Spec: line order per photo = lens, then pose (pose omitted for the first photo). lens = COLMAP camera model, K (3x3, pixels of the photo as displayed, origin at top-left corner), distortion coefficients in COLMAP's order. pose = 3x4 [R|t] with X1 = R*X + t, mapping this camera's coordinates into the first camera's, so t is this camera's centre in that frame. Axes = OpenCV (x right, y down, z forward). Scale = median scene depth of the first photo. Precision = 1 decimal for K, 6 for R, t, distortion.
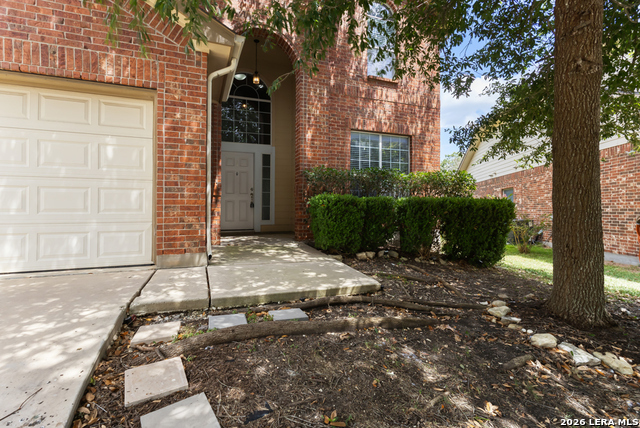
lens RADIAL K [[297.0, 0, 320.1], [0, 297.0, 210.8], [0, 0, 1]] dist [0.001668, 0.000785]
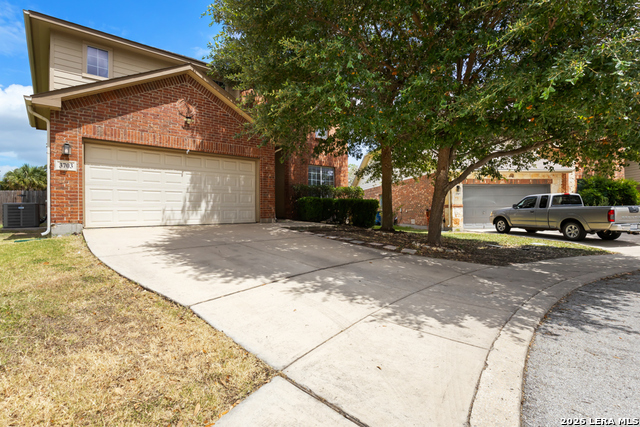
lens RADIAL K [[328.9, 0, 323.0], [0, 328.9, 212.1], [0, 0, 1]] dist [-0.000244, -0.000228]
pose [[0.937764, -0.009624, 0.347140, -0.643763], [0.012359, 0.999908, -0.005667, 0.067395], [-0.347054, 0.009605, 0.937796, -1.248129]]
